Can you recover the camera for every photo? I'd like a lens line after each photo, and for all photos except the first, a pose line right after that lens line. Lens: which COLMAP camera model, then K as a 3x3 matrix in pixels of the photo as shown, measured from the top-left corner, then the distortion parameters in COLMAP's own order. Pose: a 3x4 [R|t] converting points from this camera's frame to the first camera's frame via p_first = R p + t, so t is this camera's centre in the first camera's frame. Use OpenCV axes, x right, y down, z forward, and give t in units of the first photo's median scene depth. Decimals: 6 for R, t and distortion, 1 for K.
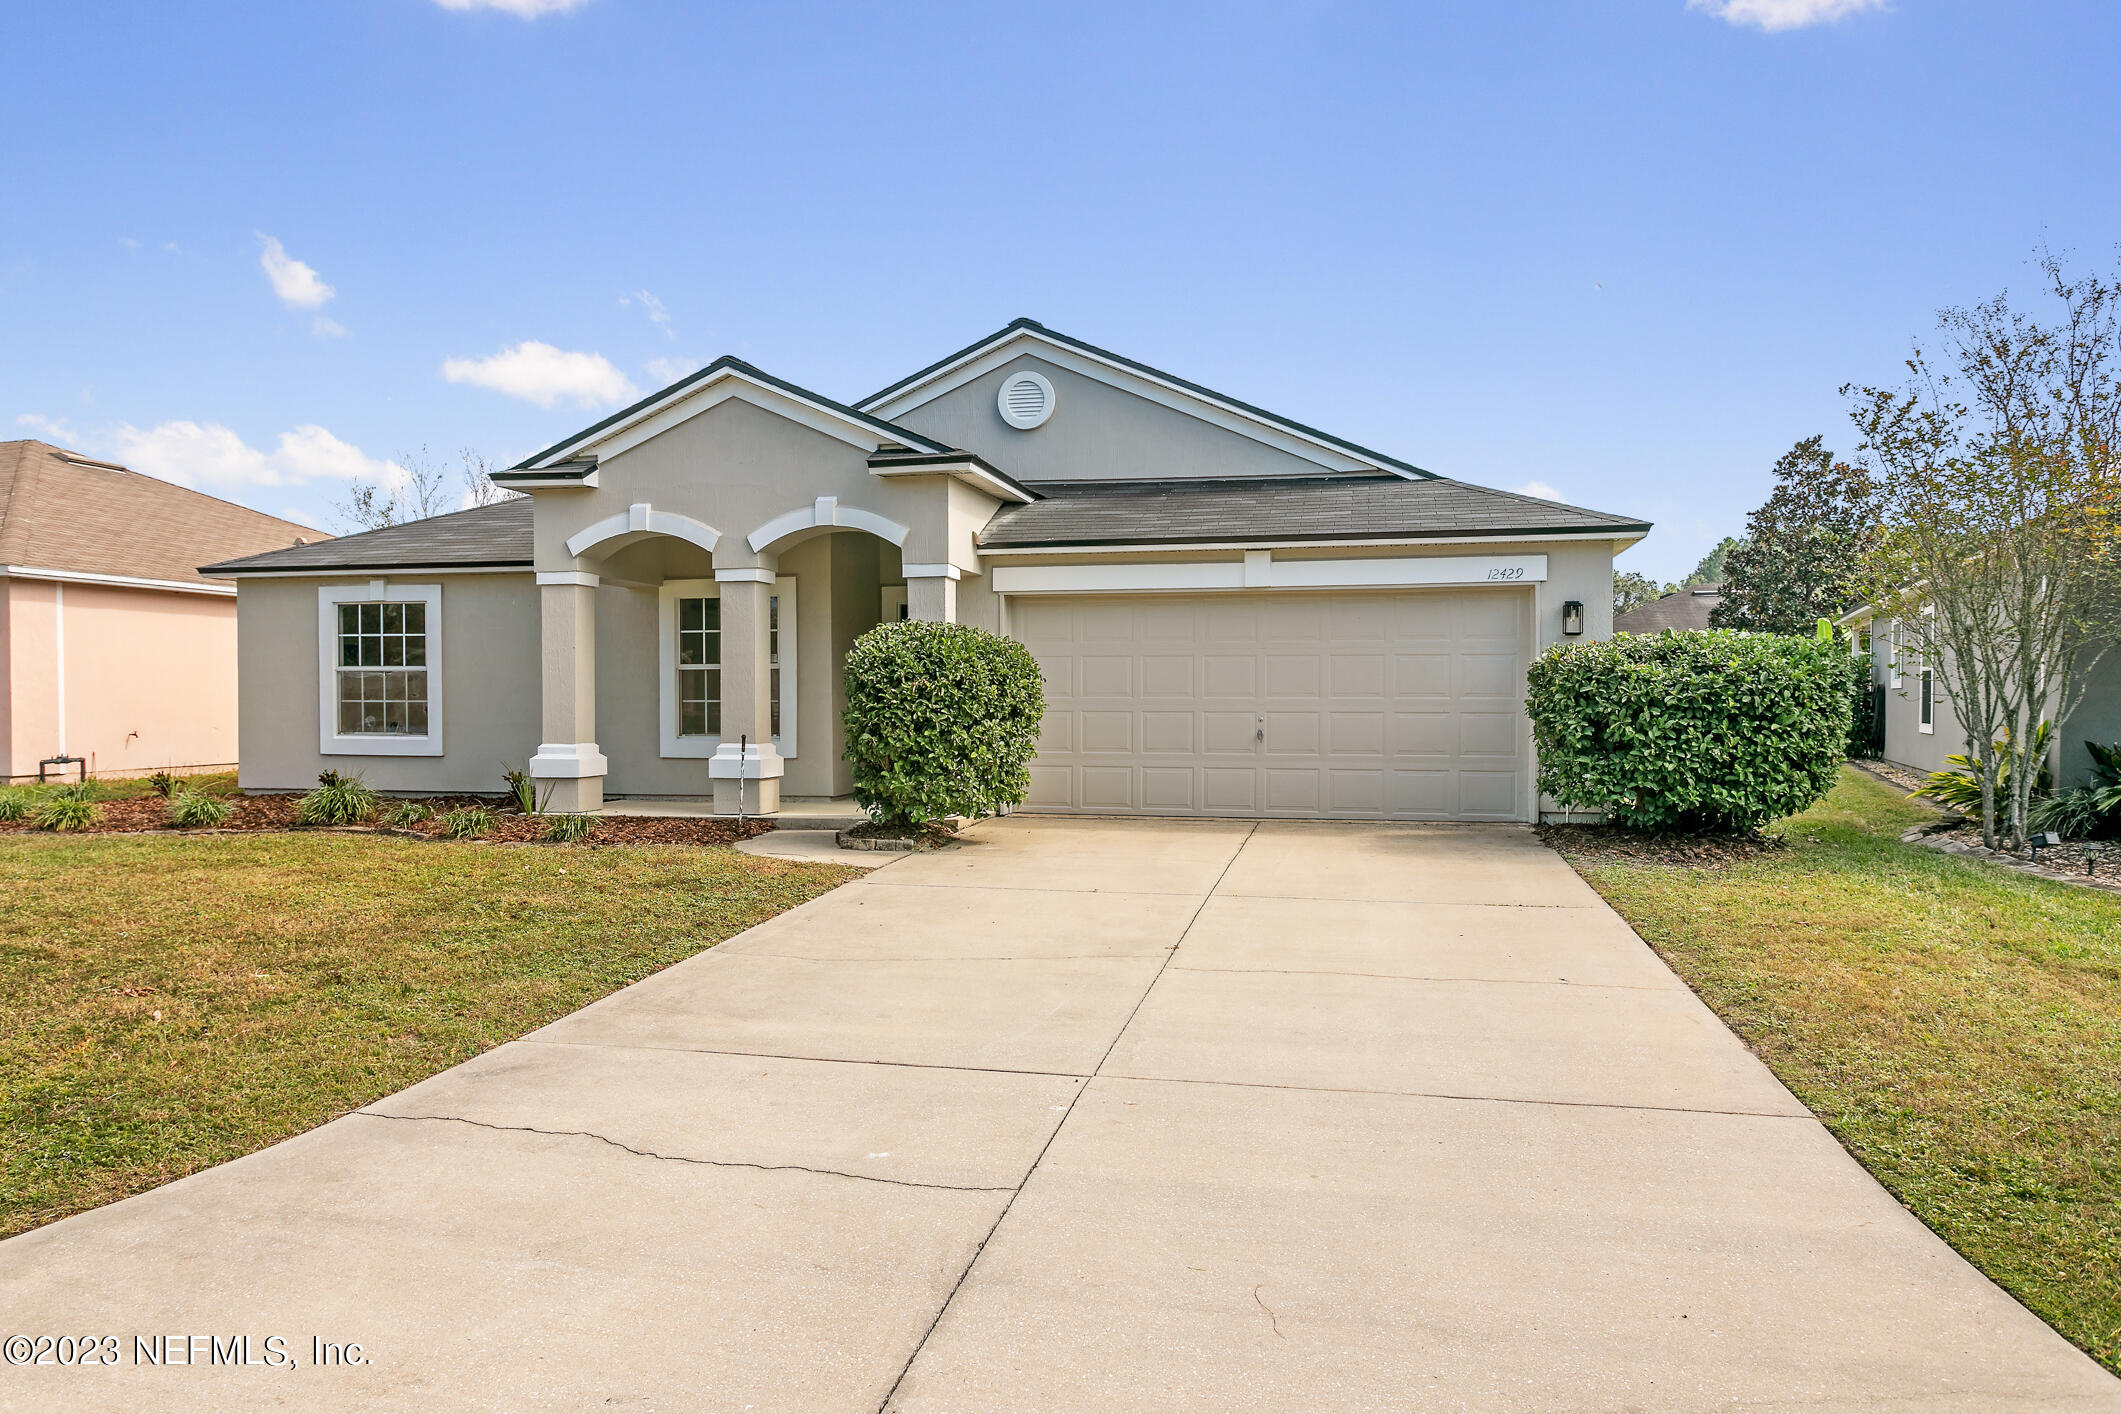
lens RADIAL K [[1554.4, 0, 1058.6], [0, 1554.4, 718.7], [0, 0, 1]] dist [0.004842, 0.002515]
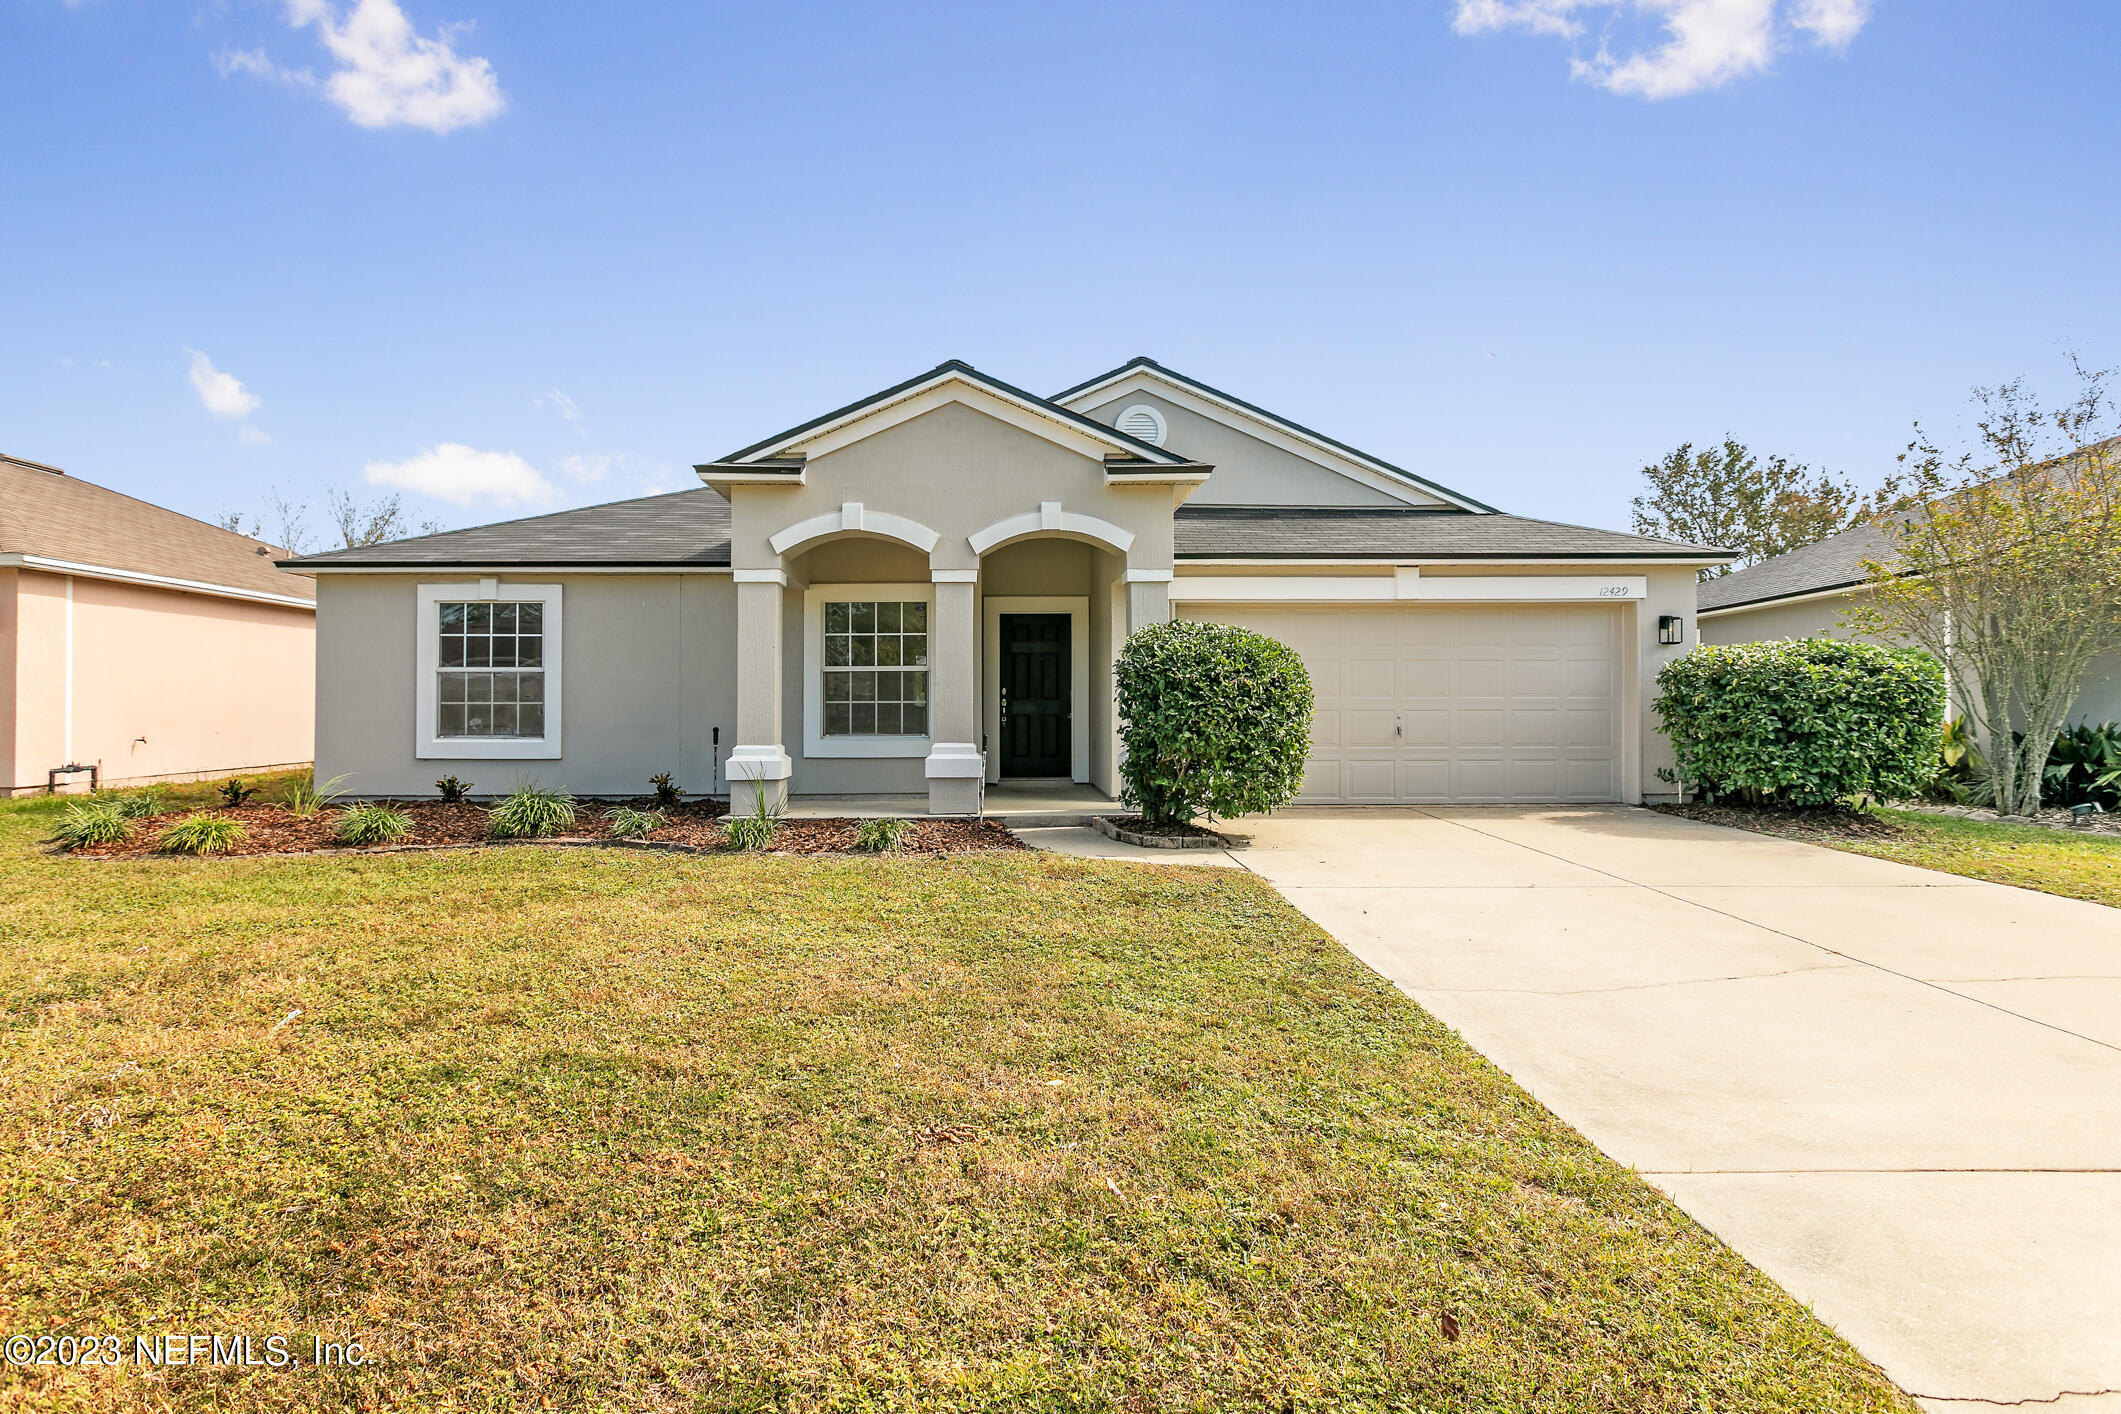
lens RADIAL K [[1156.6, 0, 1064.4], [0, 1156.6, 693.2], [0, 0, 1]] dist [-0.002782, -0.001019]
pose [[0.967313, 0.000333, 0.253585, -0.323171], [0.005680, 0.999720, -0.022979, 0.001313], [-0.253521, 0.023668, 0.967040, 0.251337]]
